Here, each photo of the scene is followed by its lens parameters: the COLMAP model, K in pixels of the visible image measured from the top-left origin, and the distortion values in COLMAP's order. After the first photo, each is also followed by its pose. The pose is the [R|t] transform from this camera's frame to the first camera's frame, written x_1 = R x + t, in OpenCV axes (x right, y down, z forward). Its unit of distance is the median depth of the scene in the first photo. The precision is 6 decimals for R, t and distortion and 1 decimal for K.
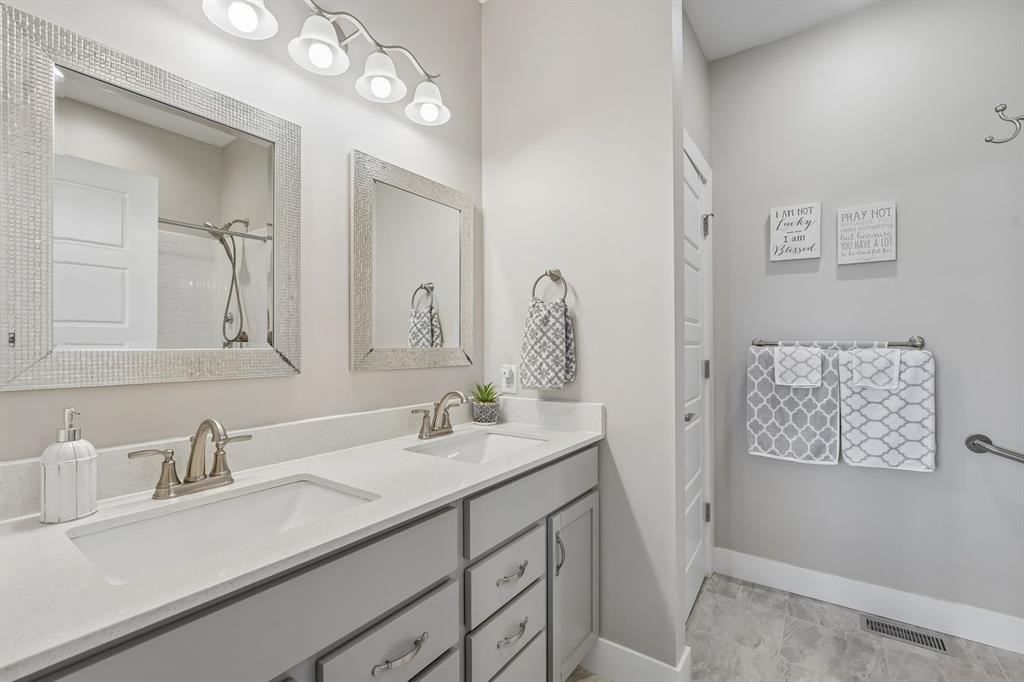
lens RADIAL K [[449.0, 0, 512.0], [0, 449.0, 341.0], [0, 0, 1]] dist [-0.014672, 0.000009]
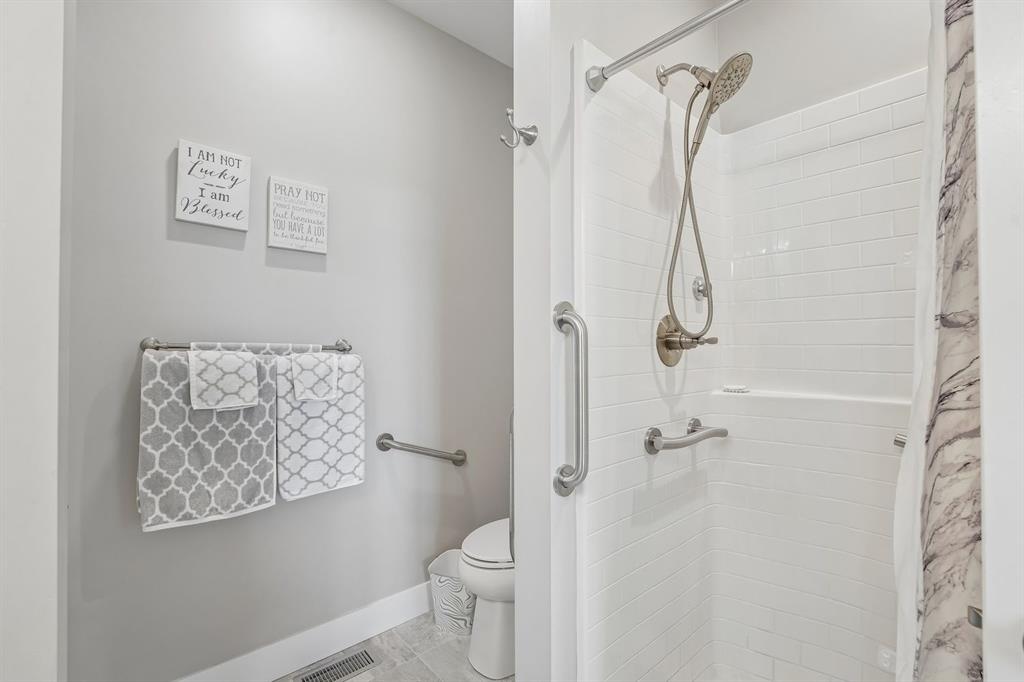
lens RADIAL K [[449.0, 0, 512.0], [0, 449.0, 341.0], [0, 0, 1]] dist [-0.014672, 0.000009]
pose [[0.225248, 0.017130, 0.974151, 0.069092], [-0.015888, 0.999777, -0.013907, 0.000193], [-0.974172, -0.012344, 0.225470, 0.421268]]
